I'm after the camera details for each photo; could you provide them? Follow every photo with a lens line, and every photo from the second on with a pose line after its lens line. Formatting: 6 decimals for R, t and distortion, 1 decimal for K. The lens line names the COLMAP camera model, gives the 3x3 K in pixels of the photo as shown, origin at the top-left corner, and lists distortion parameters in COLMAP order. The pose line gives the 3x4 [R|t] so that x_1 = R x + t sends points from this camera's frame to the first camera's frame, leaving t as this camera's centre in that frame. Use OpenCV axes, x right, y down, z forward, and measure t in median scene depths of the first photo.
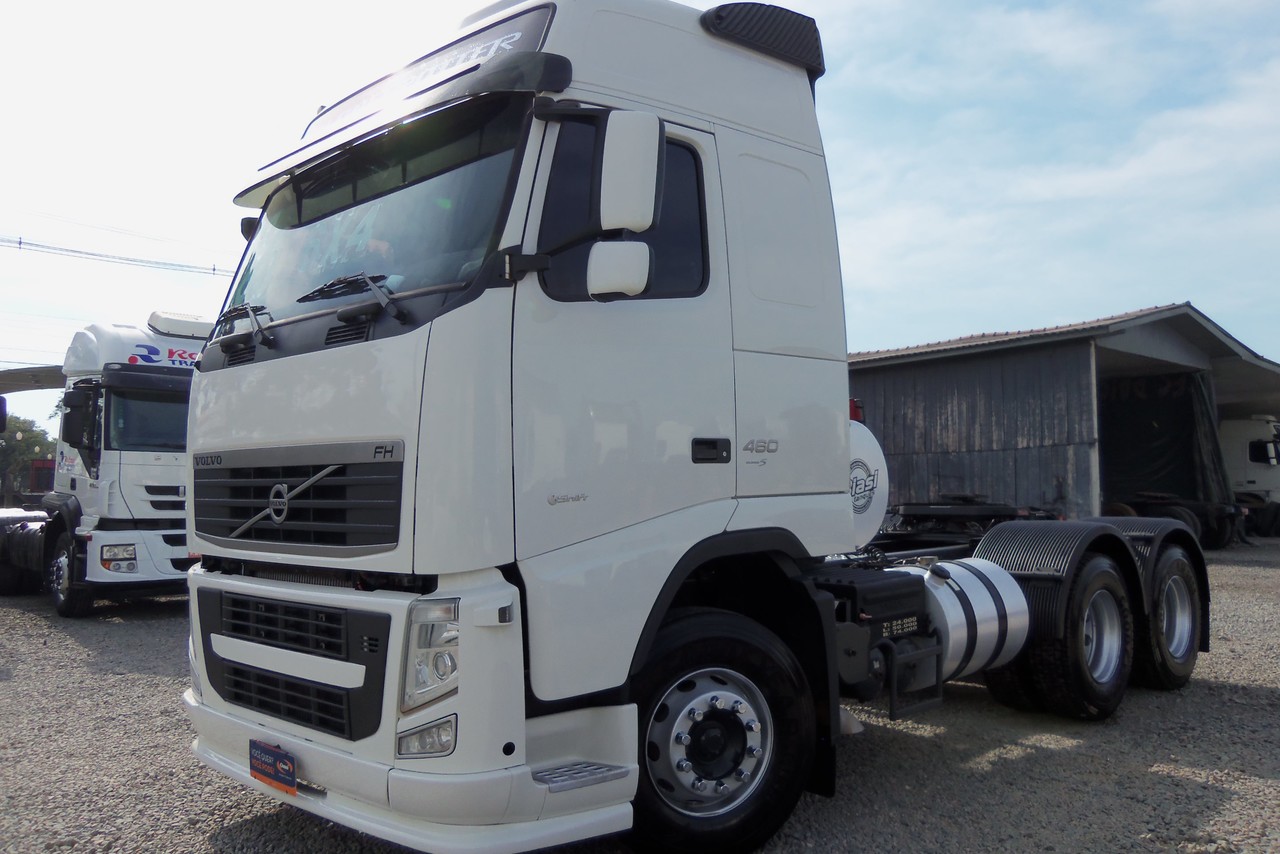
lens RADIAL K [[1069.9, 0, 633.4], [0, 1069.9, 418.5], [0, 0, 1]] dist [-0.024019, 0.017256]
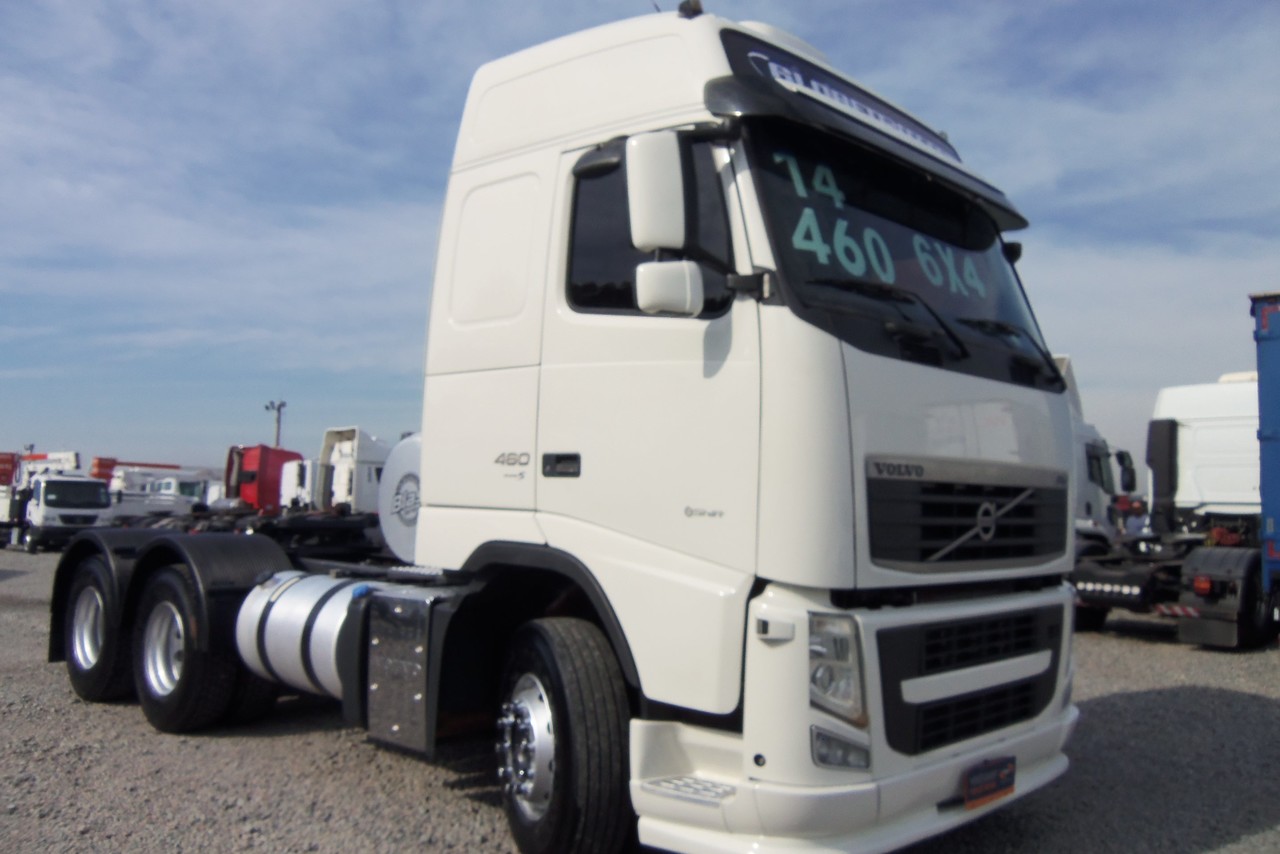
lens RADIAL K [[1068.6, 0, 640.0], [0, 1068.6, 427.0], [0, 0, 1]] dist [-0.006313, 0.011968]
pose [[-0.028002, 0.080750, 0.996341, -1.096864], [-0.081126, 0.993260, -0.082780, 0.082467], [-0.996310, -0.083147, -0.021262, 1.108192]]
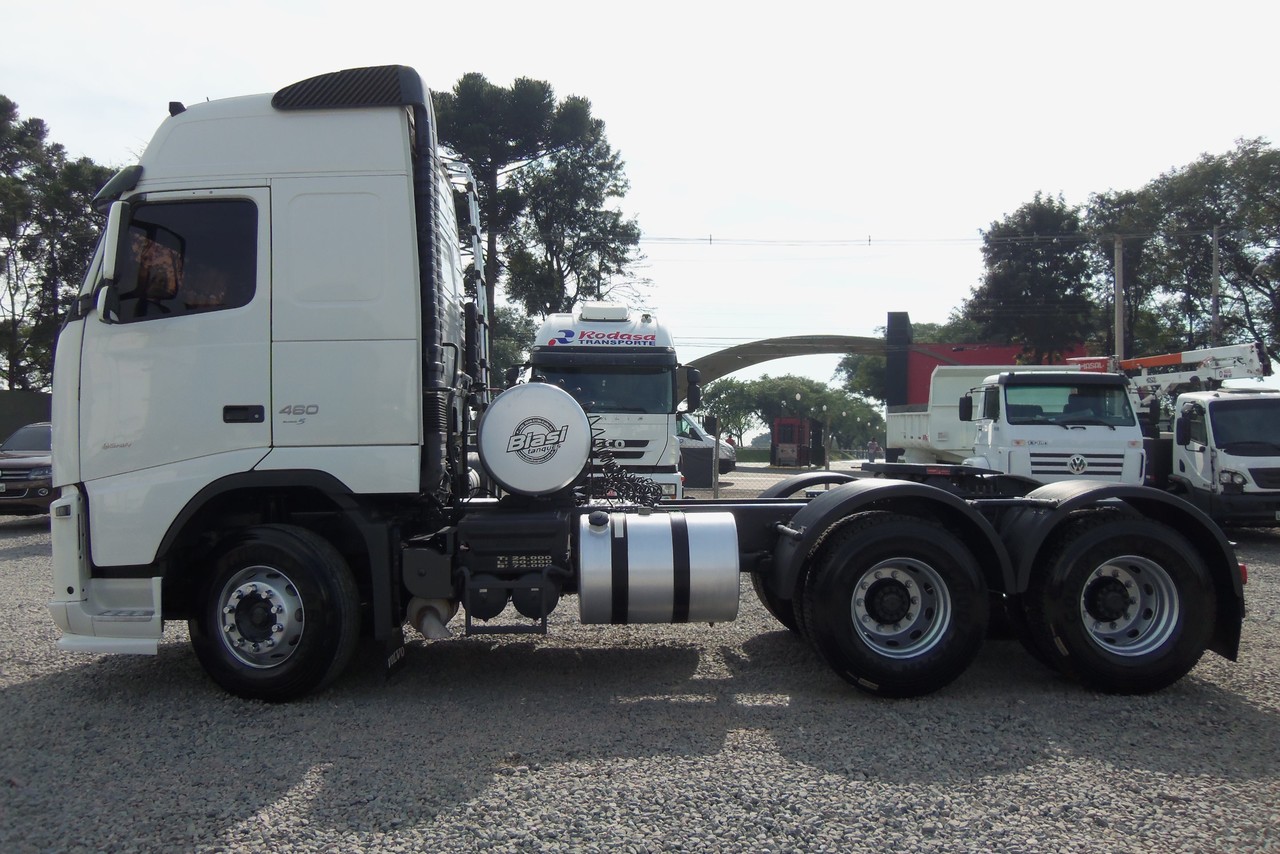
lens RADIAL K [[1069.9, 0, 633.4], [0, 1069.9, 418.5], [0, 0, 1]] dist [-0.024019, 0.017256]
pose [[0.736508, -0.008351, -0.676377, 1.166601], [0.036659, 0.998947, 0.027584, 0.012944], [0.675434, -0.045111, 0.736039, 0.244086]]
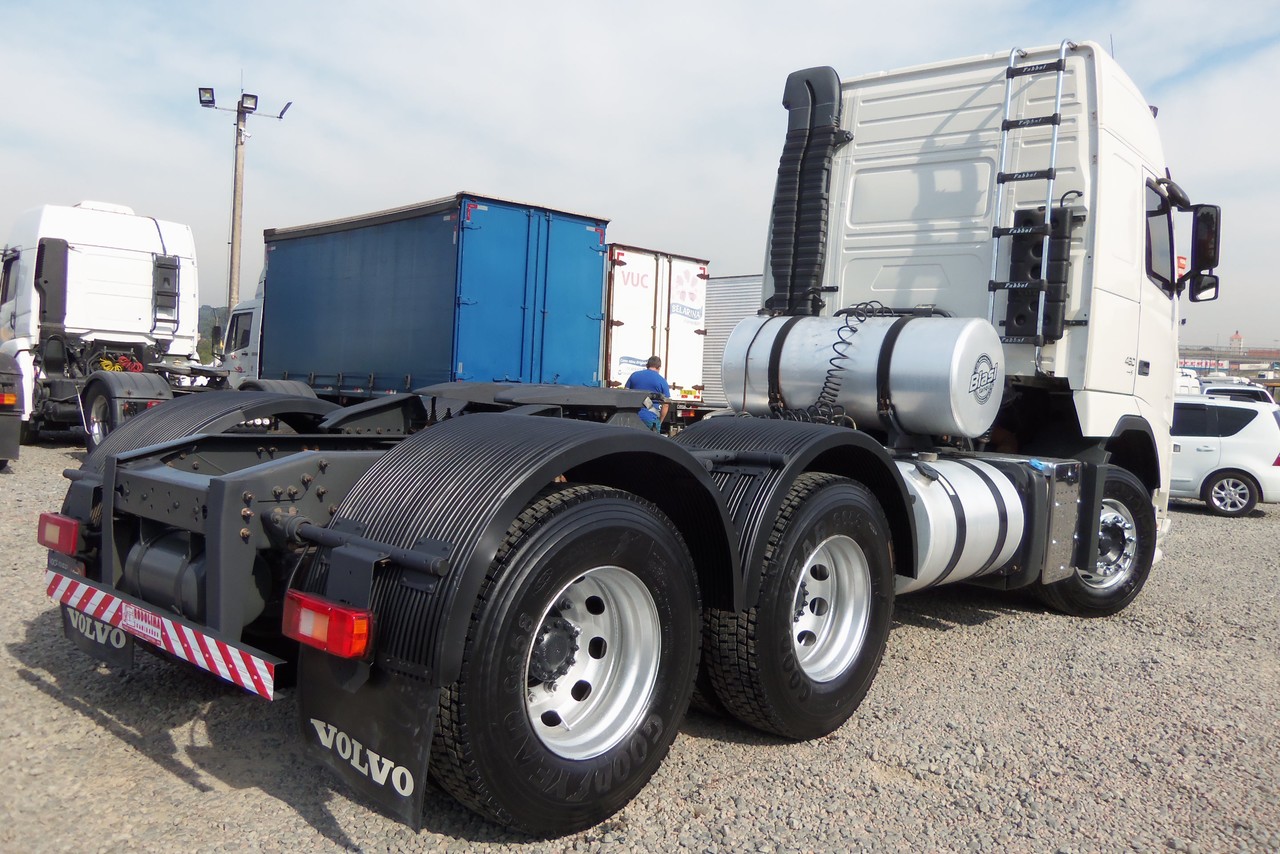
lens RADIAL K [[1069.9, 0, 633.4], [0, 1069.9, 418.5], [0, 0, 1]] dist [-0.024019, 0.017256]
pose [[-0.996736, -0.043907, -0.067753, 0.464937], [-0.042210, 0.998763, -0.026281, 0.175013], [0.068823, -0.023336, -0.997356, 2.450119]]
